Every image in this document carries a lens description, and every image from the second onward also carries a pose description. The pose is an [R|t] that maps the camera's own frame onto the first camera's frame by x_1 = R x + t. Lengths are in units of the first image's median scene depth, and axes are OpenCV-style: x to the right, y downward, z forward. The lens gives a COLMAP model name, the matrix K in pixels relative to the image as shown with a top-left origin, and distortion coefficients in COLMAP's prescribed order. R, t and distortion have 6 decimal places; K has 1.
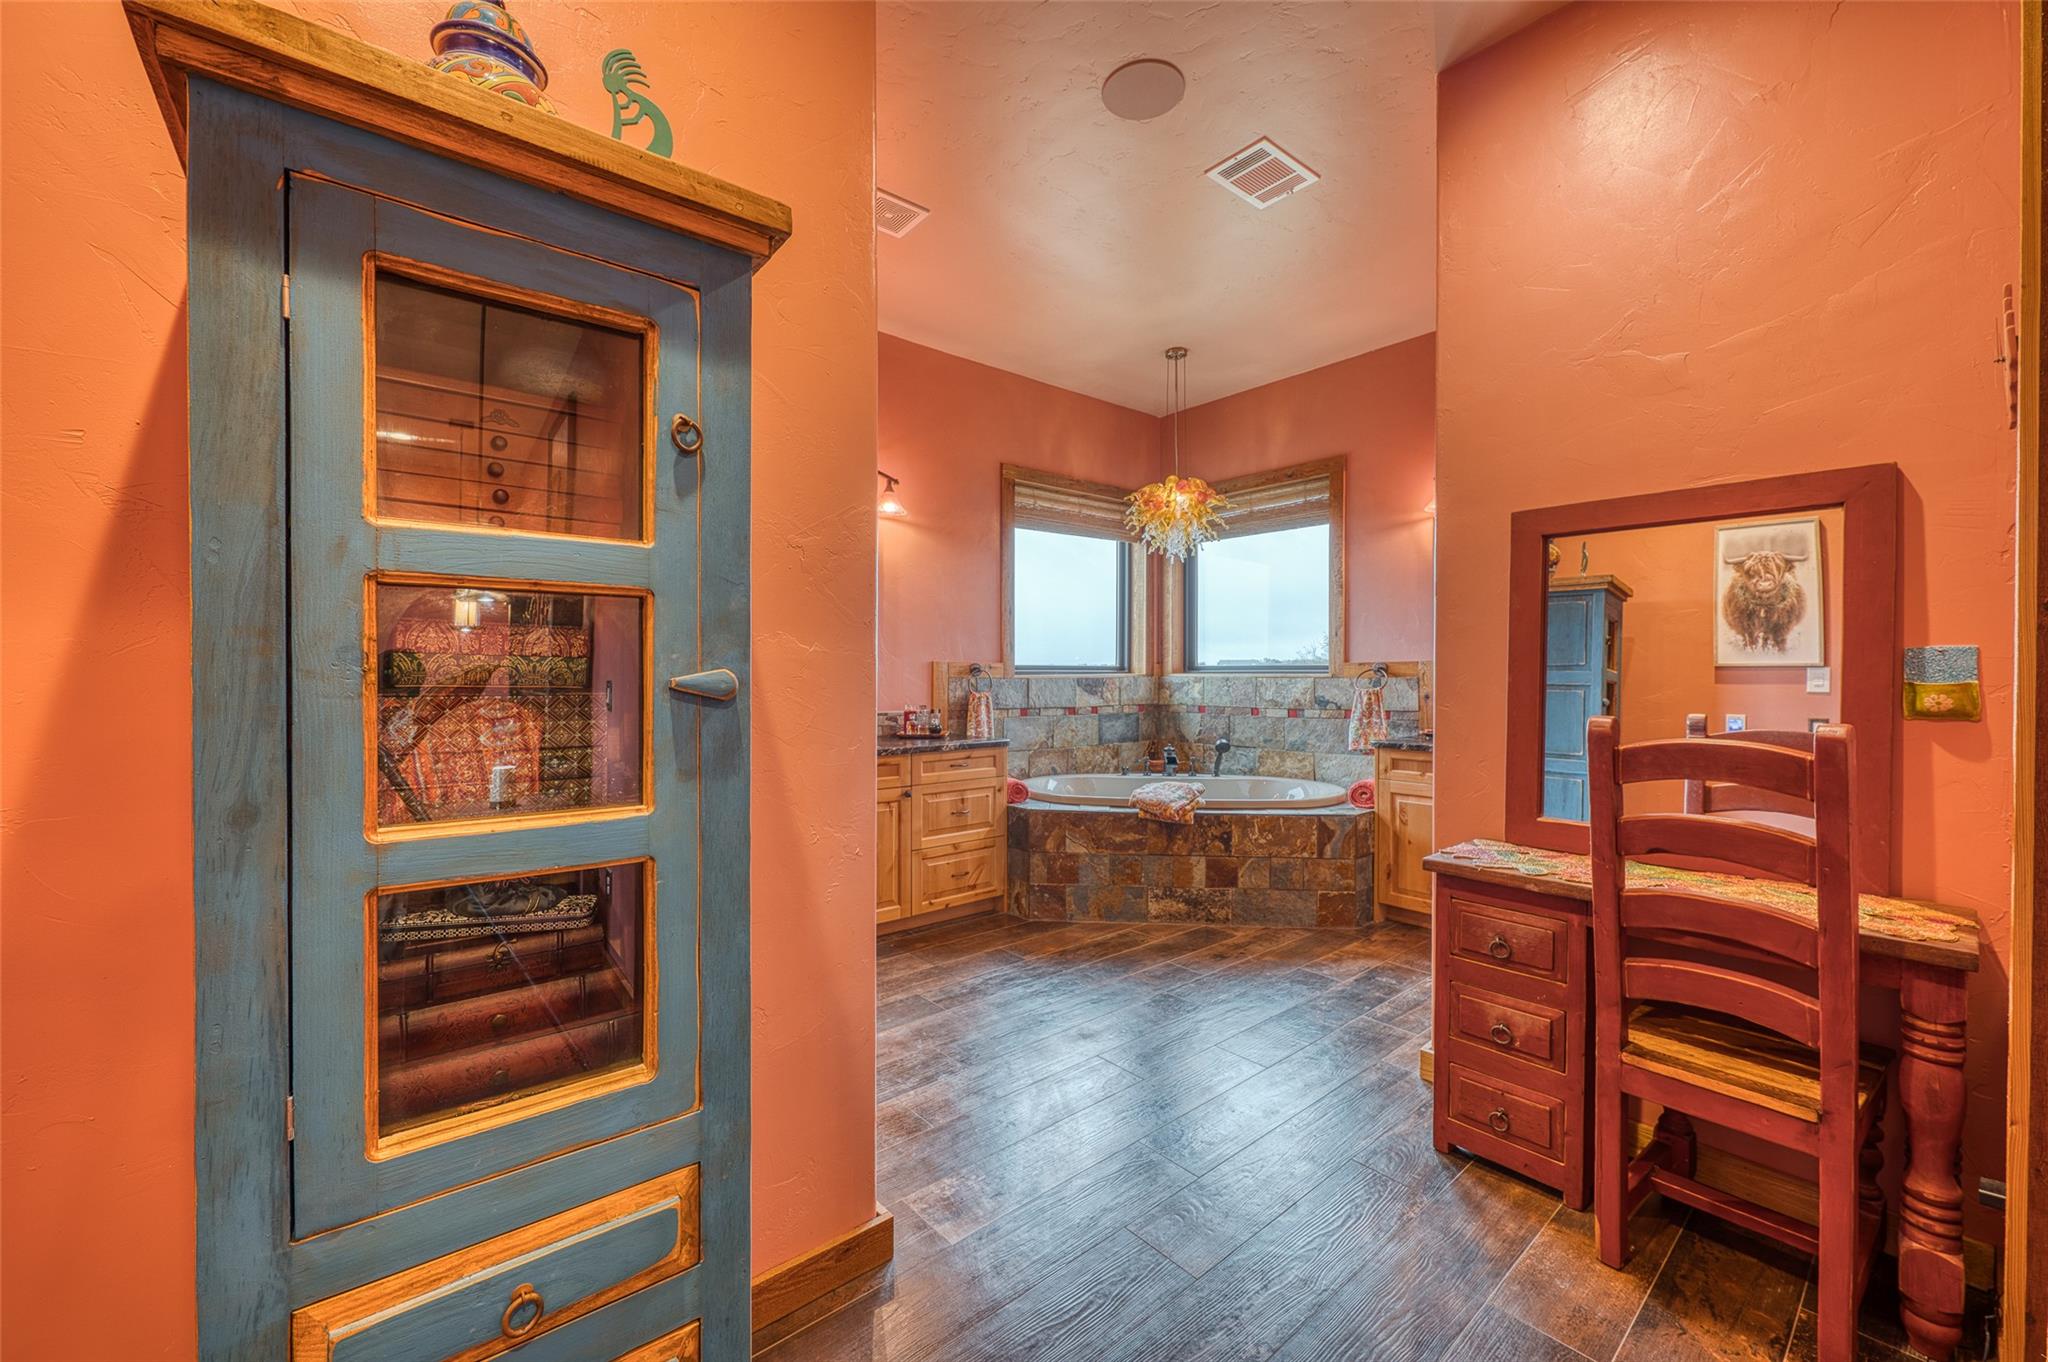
lens RADIAL K [[804.6, 0, 1025.4], [0, 804.6, 675.9], [0, 0, 1]] dist [0.009714, -0.001349]
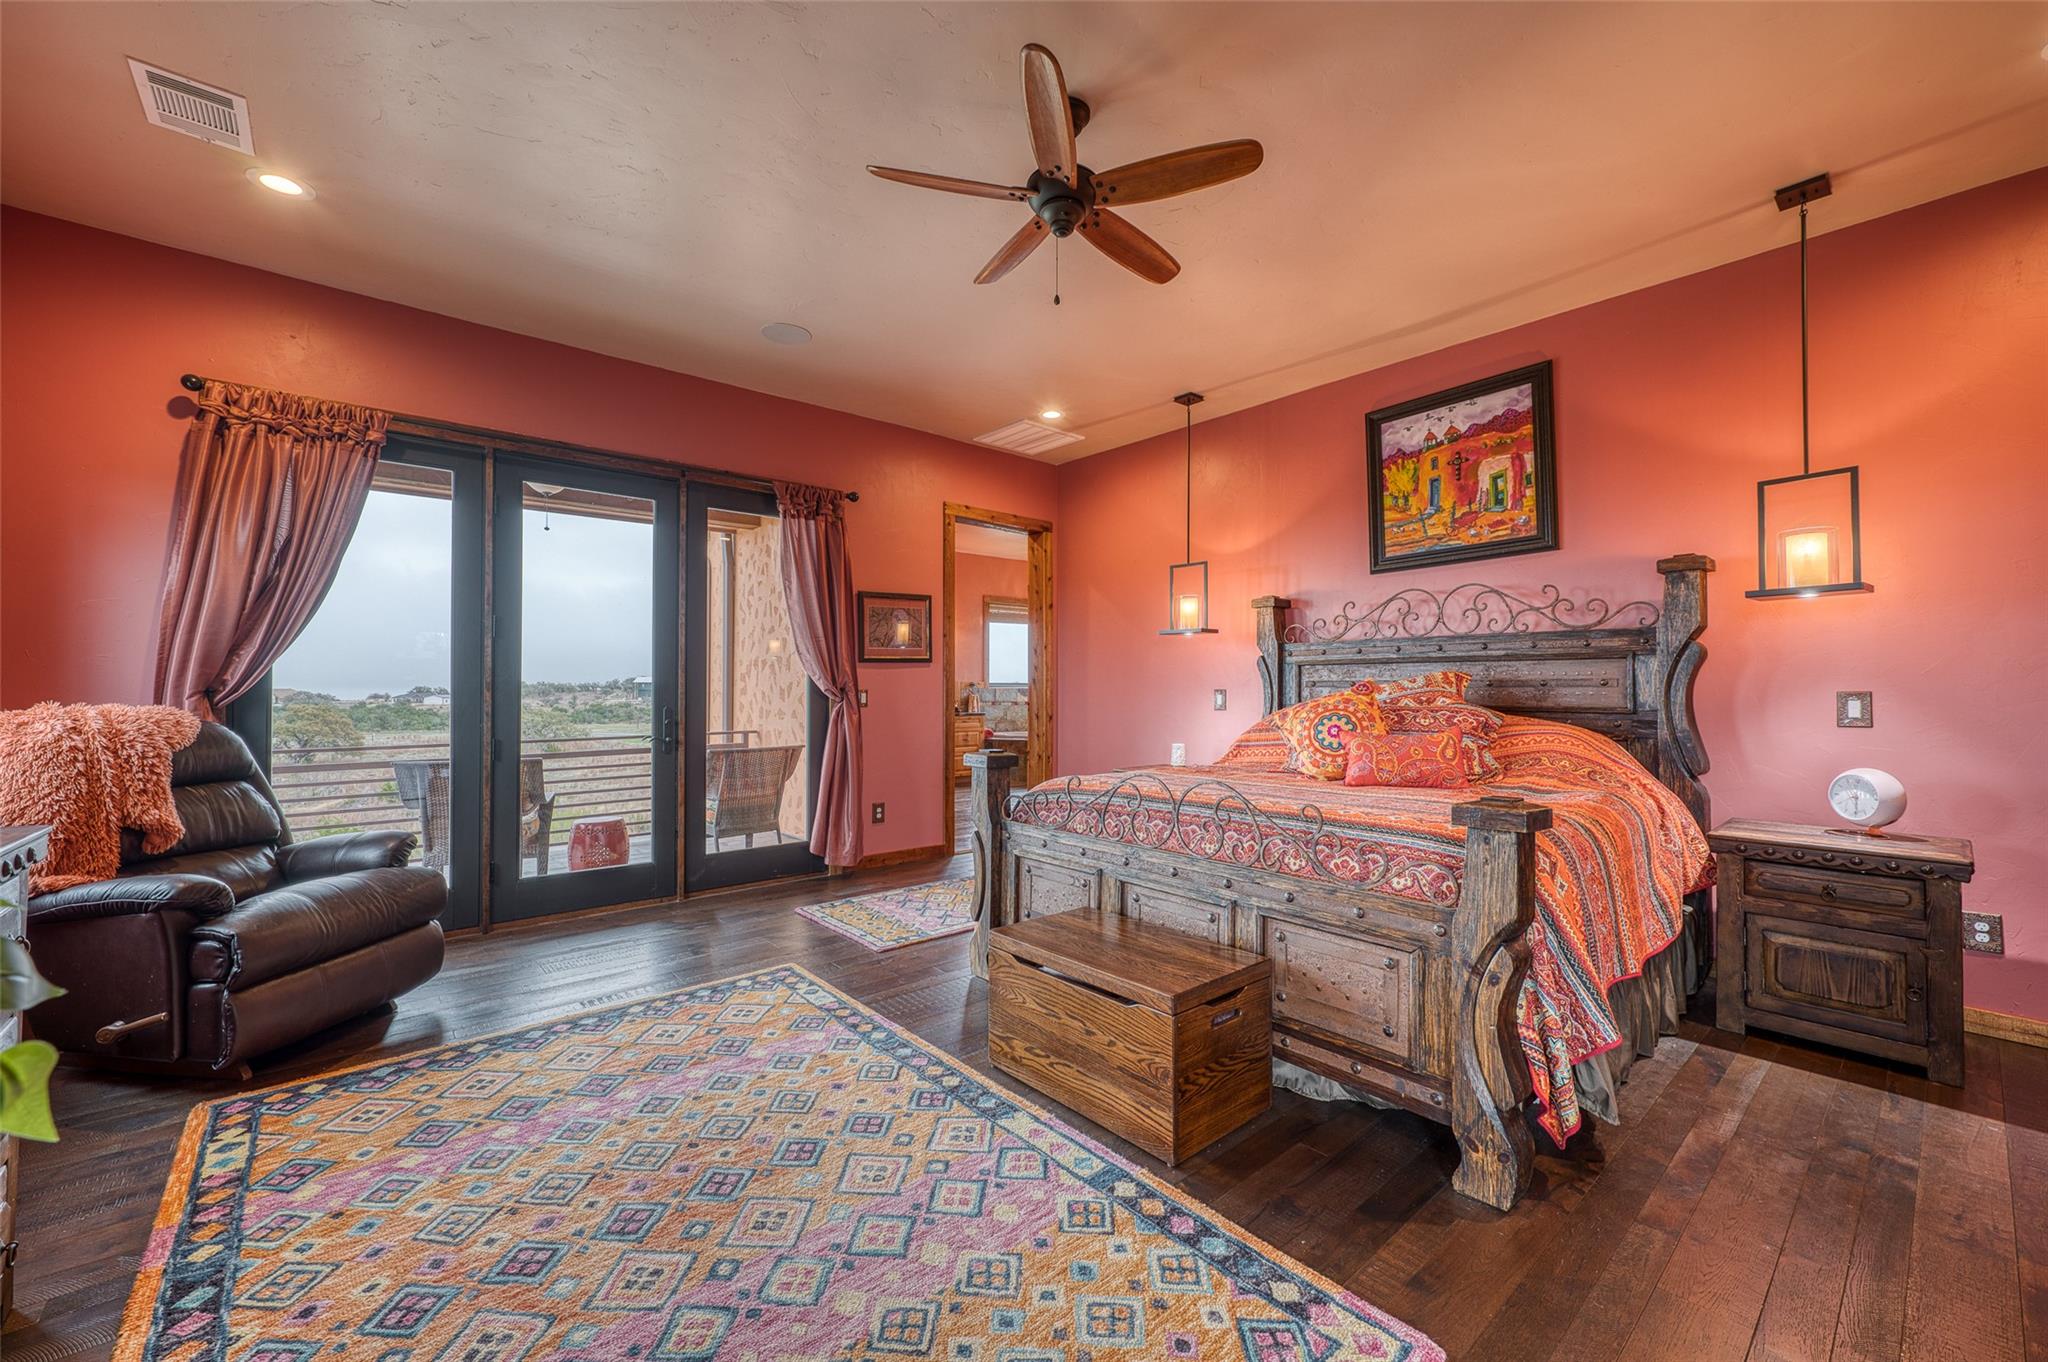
lens RADIAL K [[804.6, 0, 1030.3], [0, 804.6, 682.0], [0, 0, 1]] dist [0.009714, -0.001349]
pose [[0.999924, 0.001827, 0.012174, 0.086921], [-0.001659, 0.999903, -0.013857, 0.017821], [-0.012198, 0.013835, 0.999830, -1.482473]]
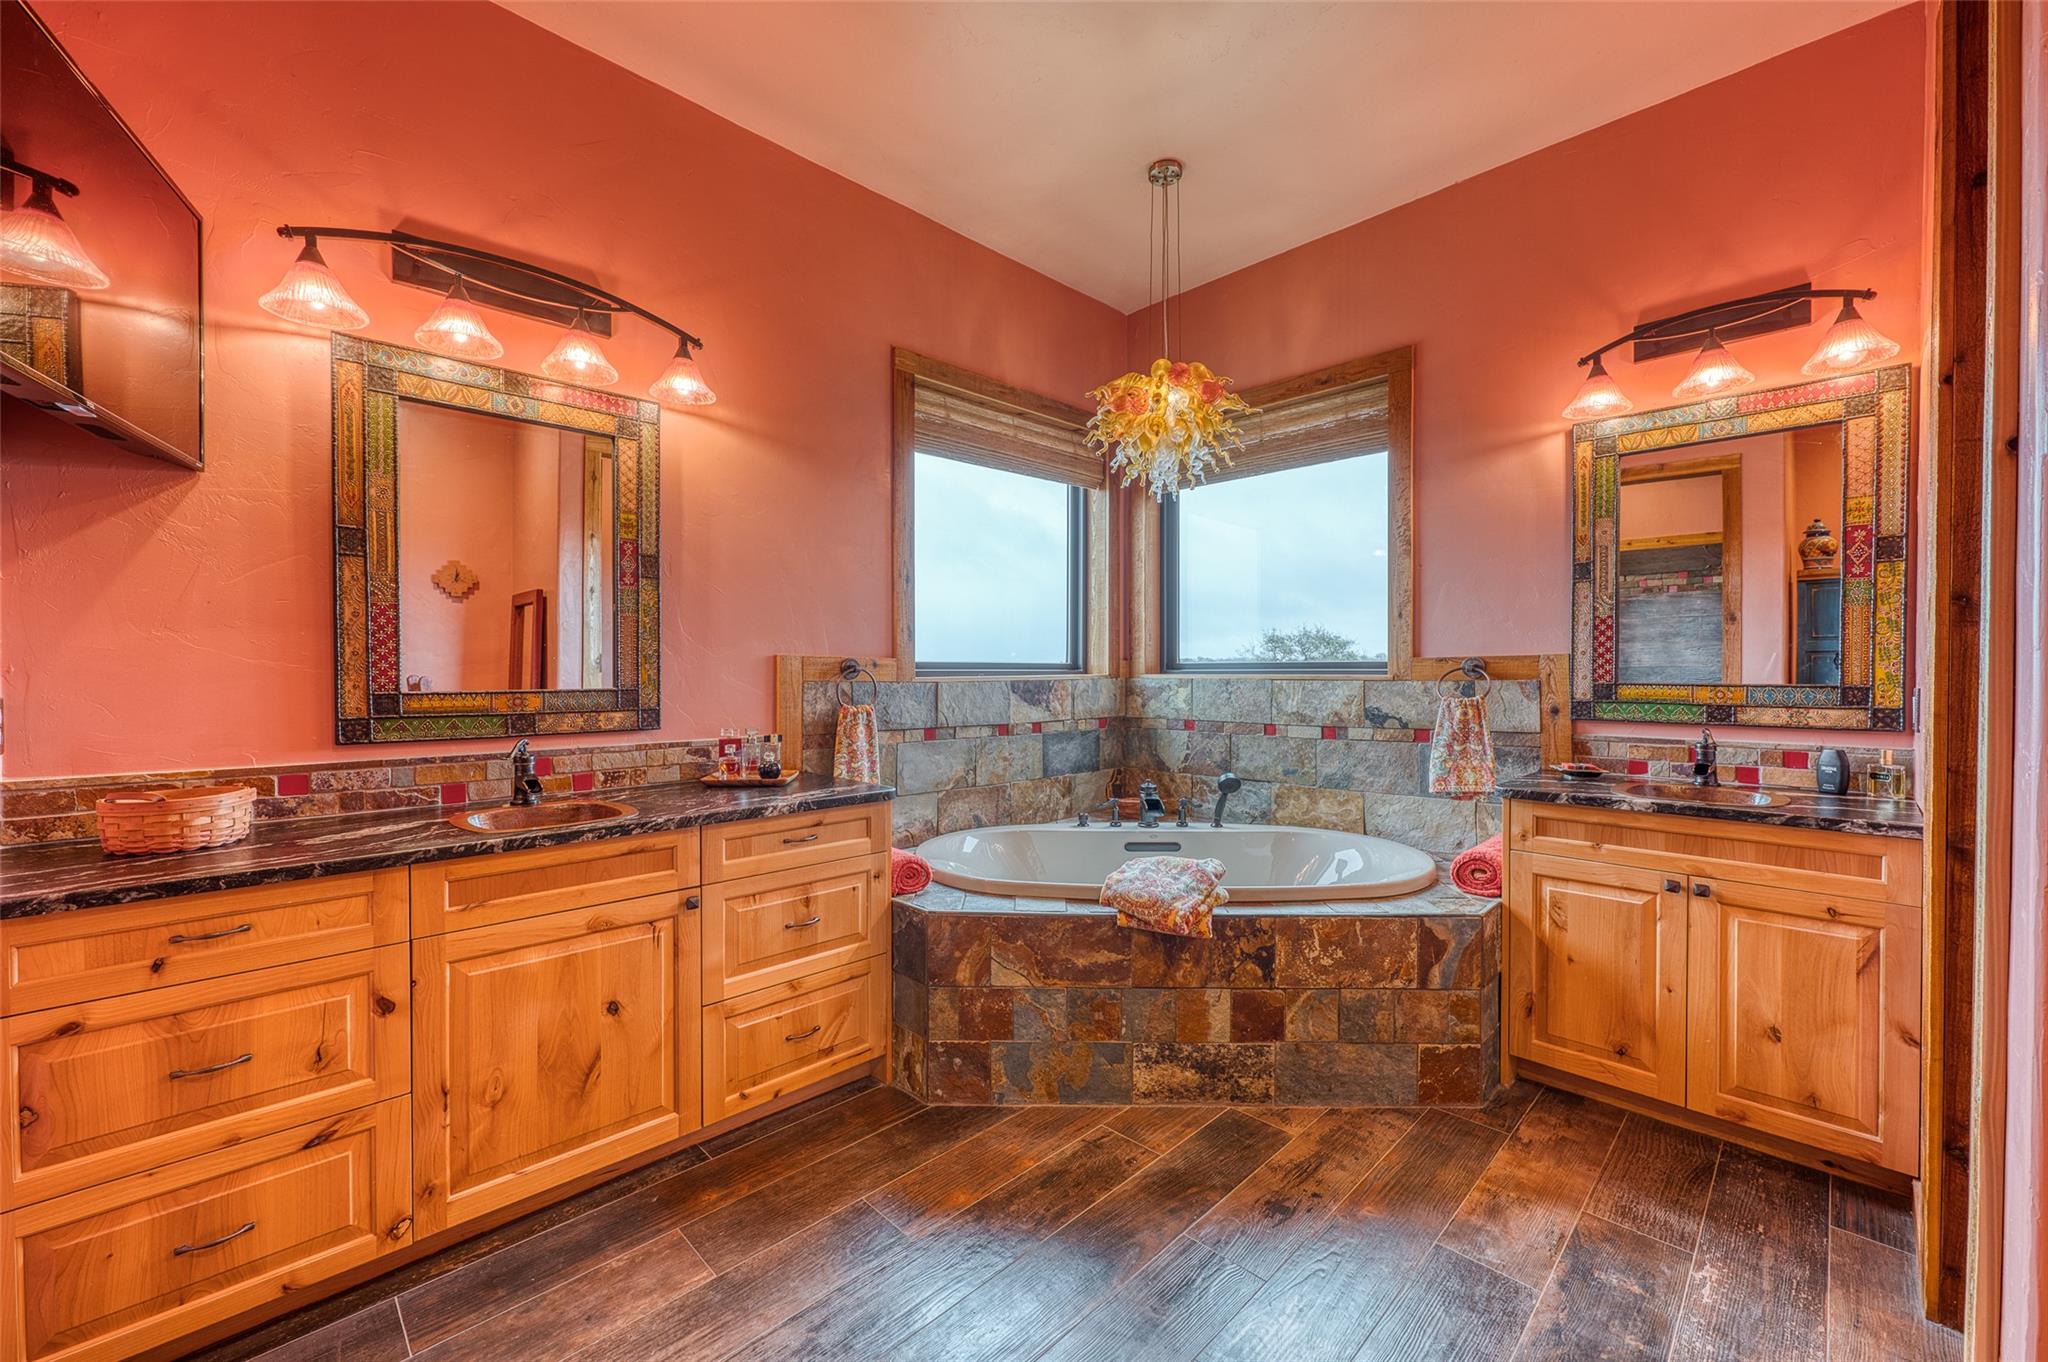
lens RADIAL K [[804.6, 0, 1030.4], [0, 804.6, 680.2], [0, 0, 1]] dist [0.009714, -0.001349]
pose [[0.996379, -0.002055, 0.084998, 0.027595], [0.001476, 0.999975, 0.006868, -0.003325], [-0.085010, -0.006717, 0.996357, 0.394629]]
